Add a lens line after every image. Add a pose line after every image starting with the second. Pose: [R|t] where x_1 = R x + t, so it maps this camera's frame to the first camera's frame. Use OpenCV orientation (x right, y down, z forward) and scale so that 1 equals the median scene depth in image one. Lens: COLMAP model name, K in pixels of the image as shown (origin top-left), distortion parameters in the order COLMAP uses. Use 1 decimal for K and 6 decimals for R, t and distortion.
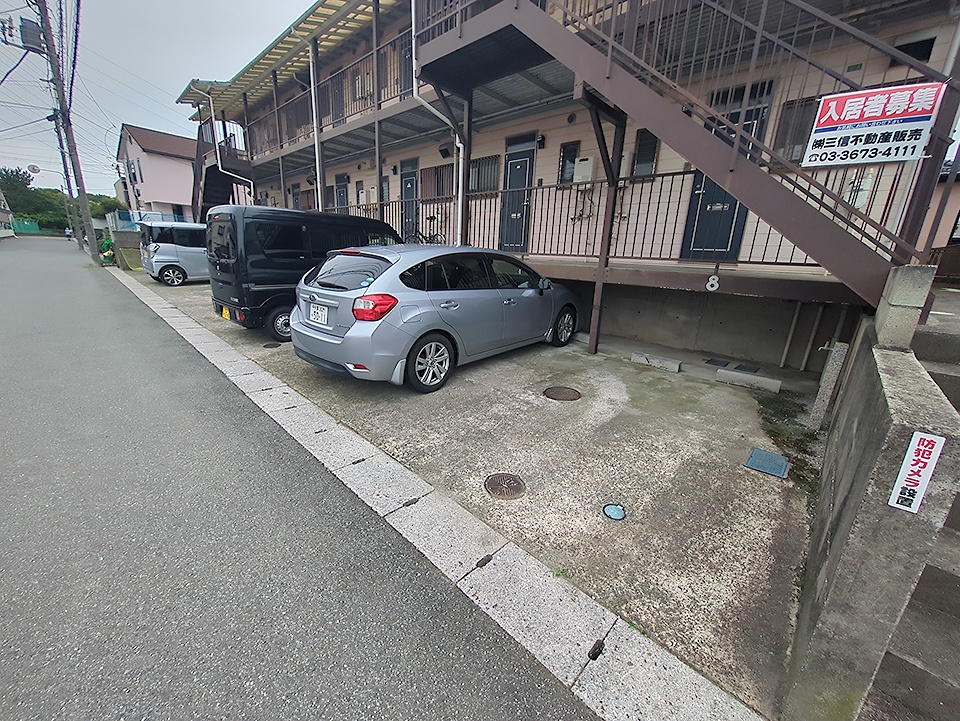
lens RADIAL K [[379.8, 0, 481.8], [0, 379.8, 359.7], [0, 0, 1]] dist [-0.002055, 0.001095]
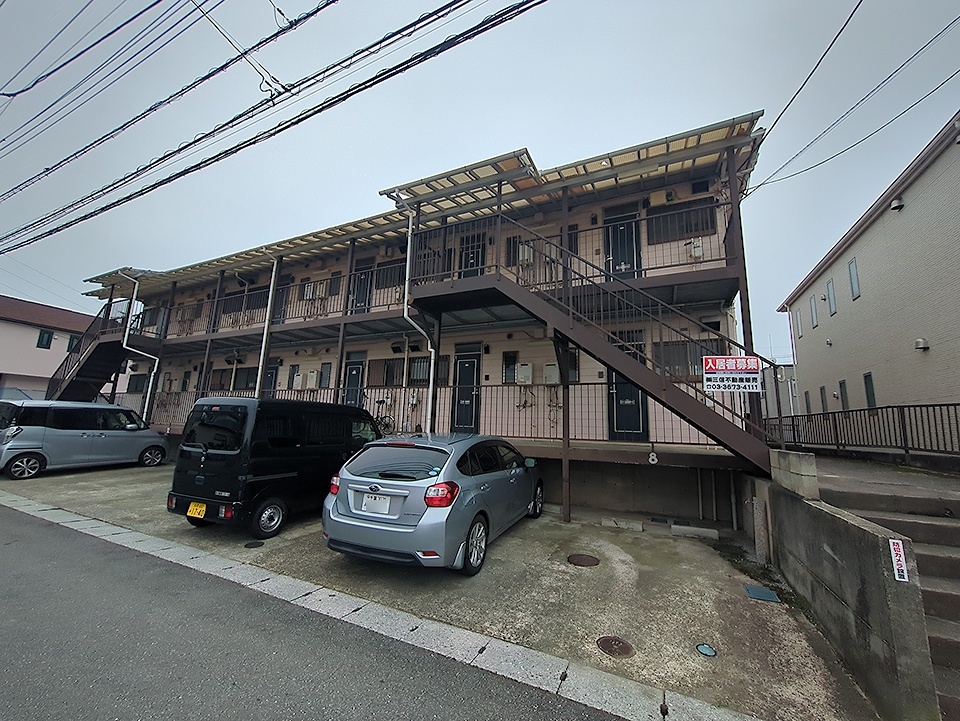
lens RADIAL K [[379.8, 0, 481.8], [0, 379.8, 359.7], [0, 0, 1]] dist [-0.002055, 0.001095]
pose [[0.947765, 0.043191, 0.316032, -0.467782], [0.095039, 0.907549, -0.409051, -0.021833], [-0.304481, 0.417720, 0.856038, -0.157603]]
